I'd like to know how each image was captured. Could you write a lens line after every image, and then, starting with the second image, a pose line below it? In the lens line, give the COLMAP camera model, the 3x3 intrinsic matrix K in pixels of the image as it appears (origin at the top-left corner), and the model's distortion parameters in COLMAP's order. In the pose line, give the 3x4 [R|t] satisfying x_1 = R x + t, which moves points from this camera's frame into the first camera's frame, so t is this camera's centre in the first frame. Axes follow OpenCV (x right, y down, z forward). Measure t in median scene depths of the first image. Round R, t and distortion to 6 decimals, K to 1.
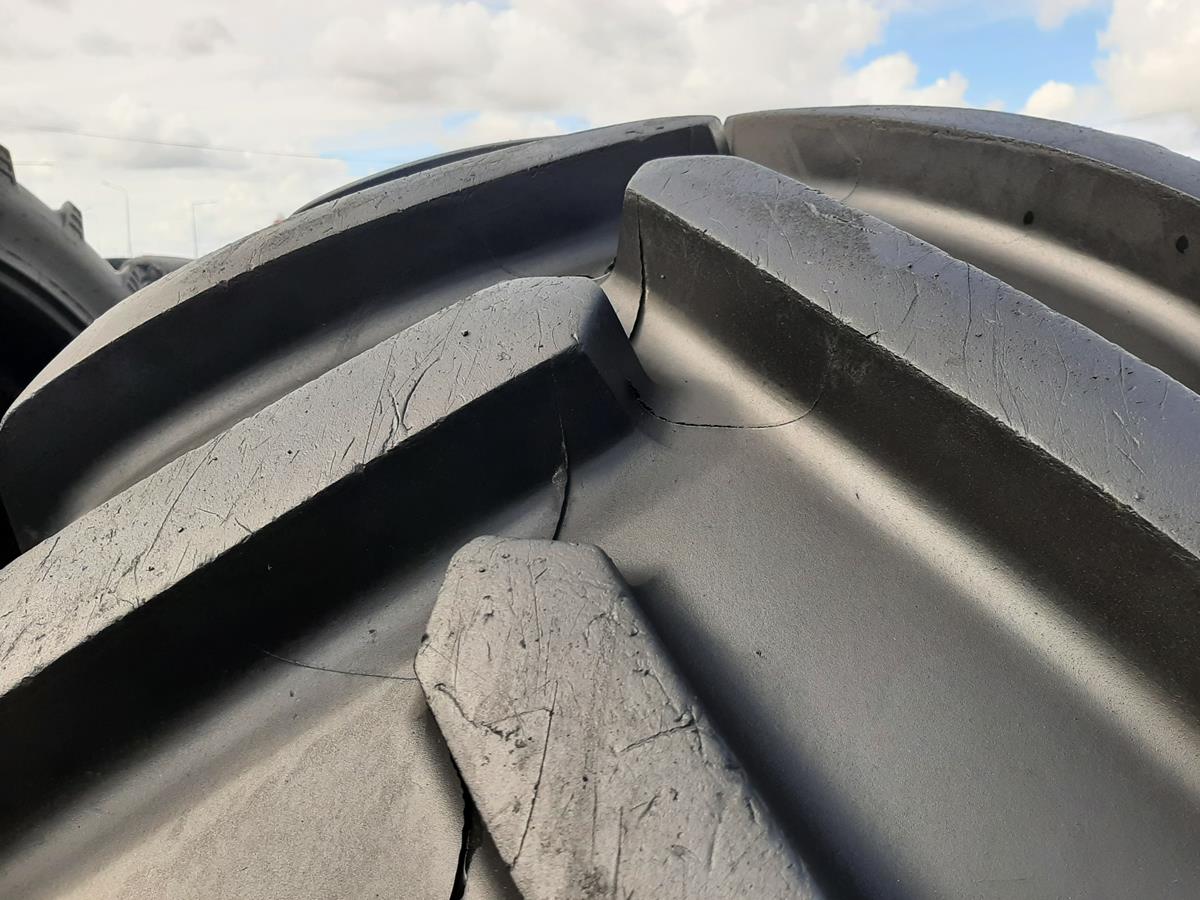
lens RADIAL K [[911.5, 0, 626.9], [0, 911.5, 448.8], [0, 0, 1]] dist [0.045143, -0.074782]
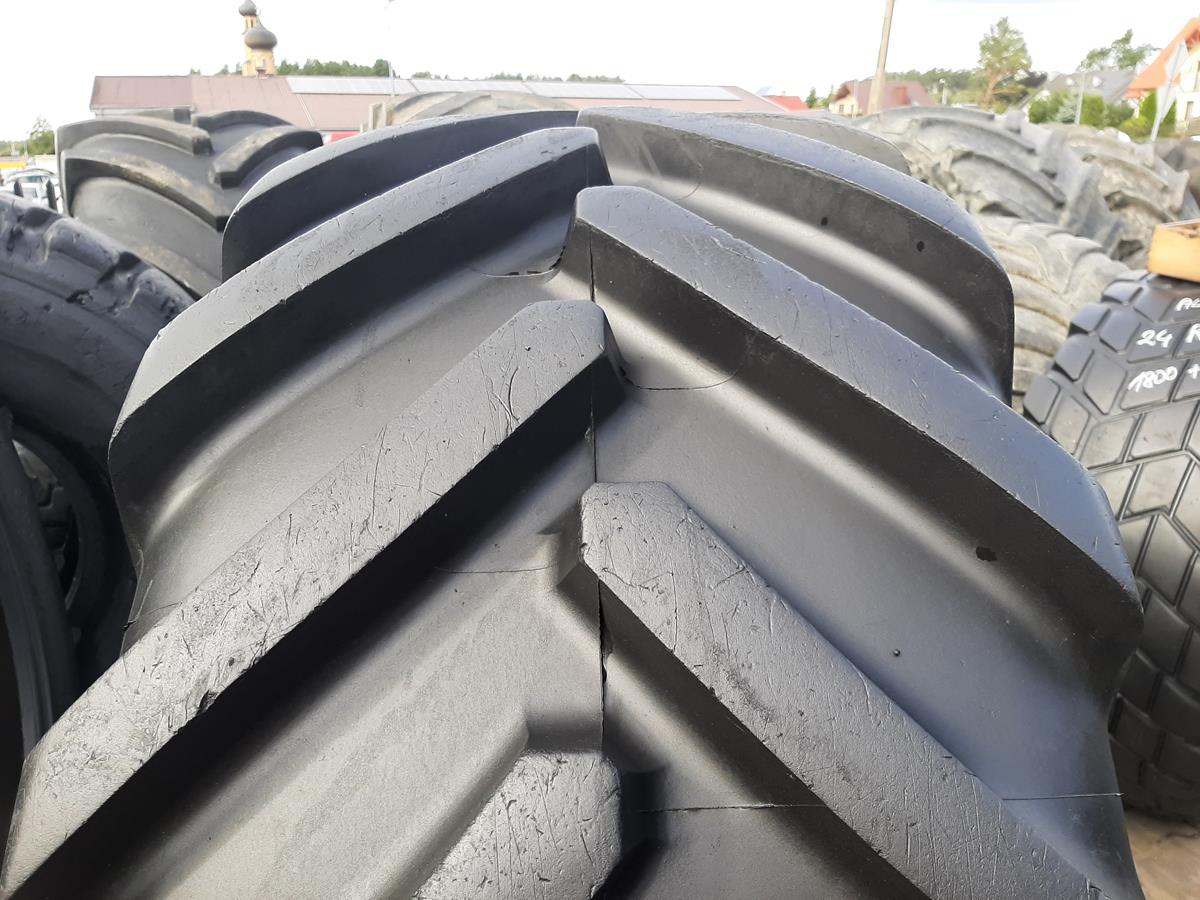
lens RADIAL K [[911.5, 0, 601.8], [0, 911.5, 451.0], [0, 0, 1]] dist [0.045143, -0.074782]
pose [[0.952748, -0.110665, 0.282886, -0.535320], [0.065299, 0.984119, 0.165065, -0.211559], [-0.296660, -0.138793, 0.944844, -0.526603]]
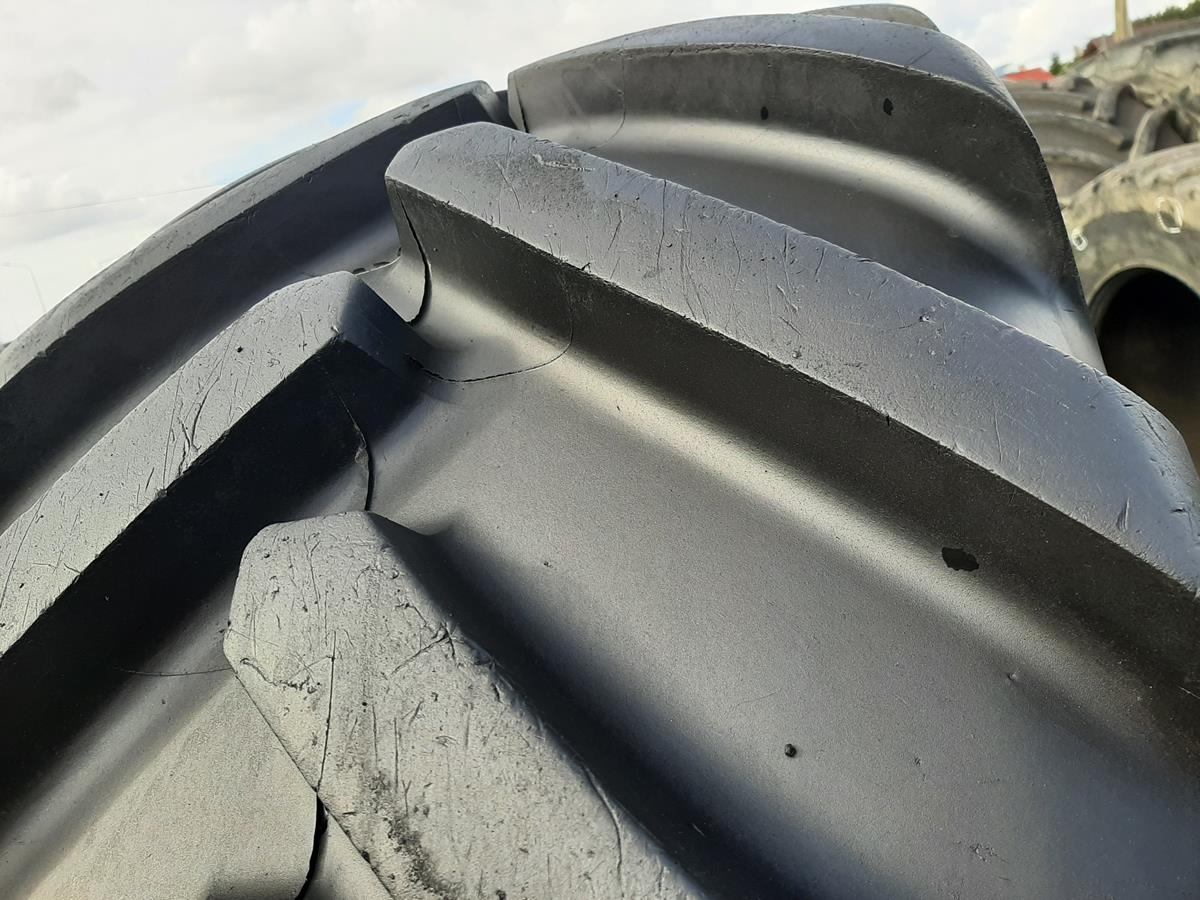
lens RADIAL K [[911.5, 0, 639.5], [0, 911.5, 441.7], [0, 0, 1]] dist [0.045143, -0.074782]
pose [[0.969522, -0.243927, 0.022962, 0.246646], [0.242318, 0.968510, 0.057190, 0.034986], [-0.036189, -0.049882, 0.998099, -0.124812]]
